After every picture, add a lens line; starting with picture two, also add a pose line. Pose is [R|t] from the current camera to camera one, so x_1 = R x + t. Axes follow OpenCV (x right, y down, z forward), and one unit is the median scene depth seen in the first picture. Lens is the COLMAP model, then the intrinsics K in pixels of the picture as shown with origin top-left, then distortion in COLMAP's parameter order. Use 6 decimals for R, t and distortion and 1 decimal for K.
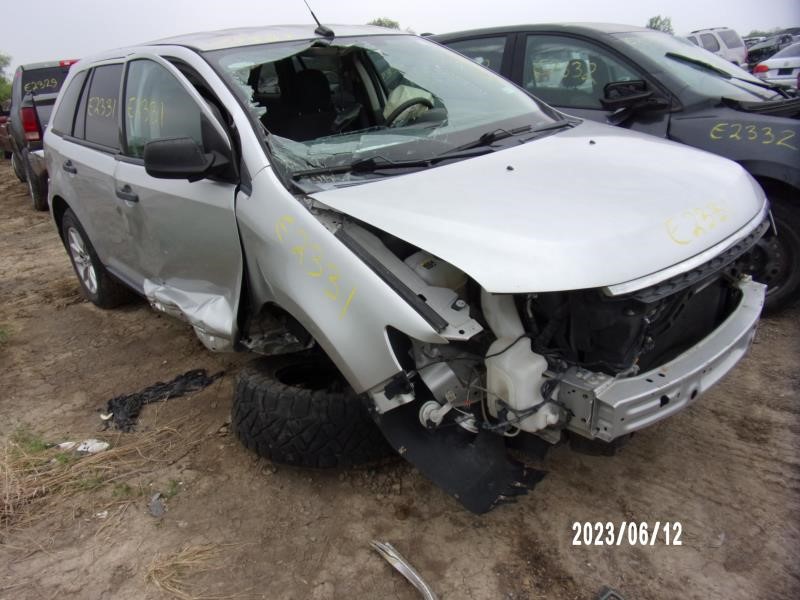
lens RADIAL K [[589.7, 0, 375.7], [0, 589.7, 303.9], [0, 0, 1]] dist [-0.055333, 0.041525]
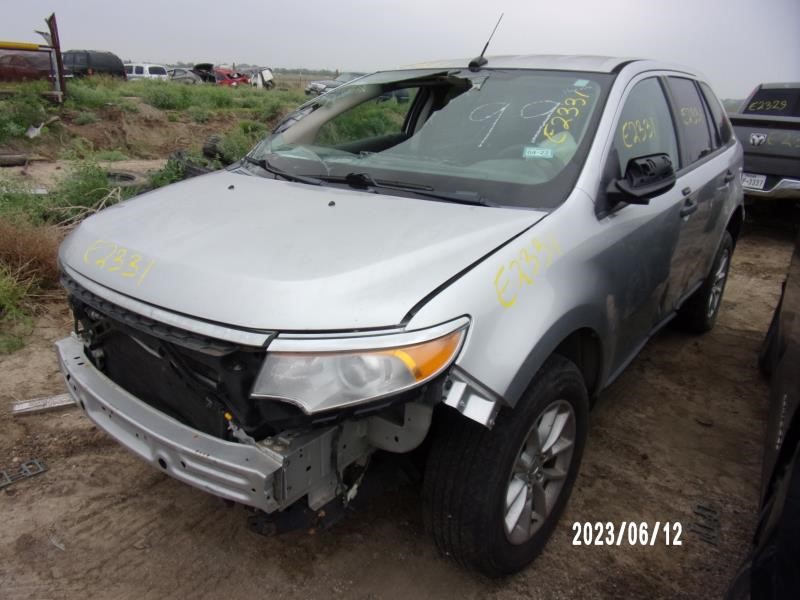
lens RADIAL K [[589.7, 0, 375.7], [0, 589.7, 303.9], [0, 0, 1]] dist [-0.055333, 0.041525]
pose [[0.171095, 0.412611, -0.894695, 1.321466], [-0.428632, 0.848819, 0.309485, -0.491468], [0.887131, 0.330543, 0.322087, 0.928981]]
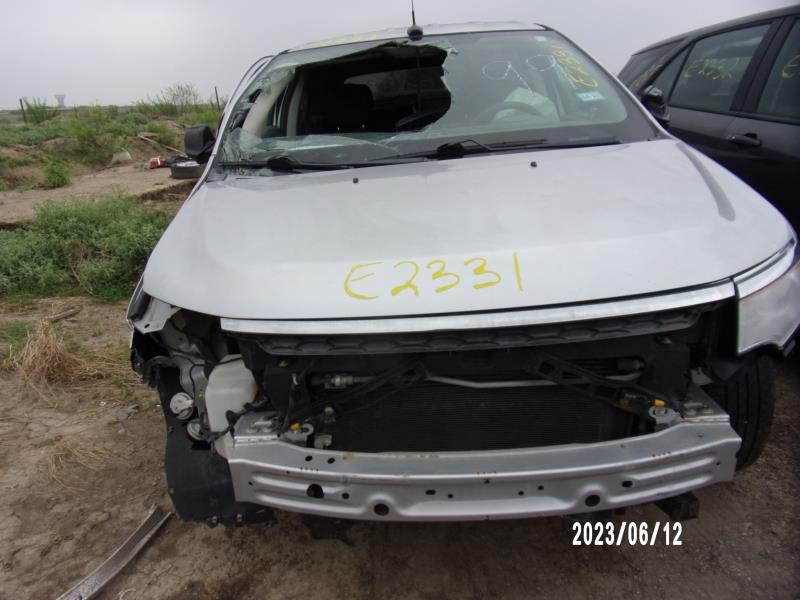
lens RADIAL K [[589.7, 0, 375.7], [0, 589.7, 303.9], [0, 0, 1]] dist [-0.055333, 0.041525]
pose [[0.743320, 0.246879, -0.621713, 0.810668], [-0.250948, 0.964441, 0.082941, -0.131128], [0.620081, 0.094365, 0.778842, 0.349614]]
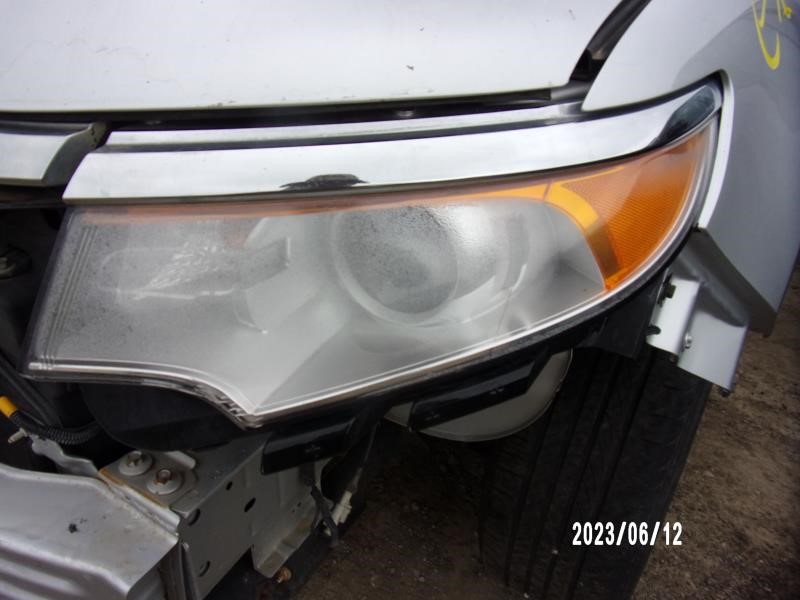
lens RADIAL K [[589.7, 0, 375.7], [0, 589.7, 303.9], [0, 0, 1]] dist [-0.055333, 0.041525]
pose [[0.311459, 0.575469, -0.756194, 0.890476], [-0.449620, 0.790307, 0.416241, -0.269611], [0.837159, 0.210358, 0.504890, 1.050171]]
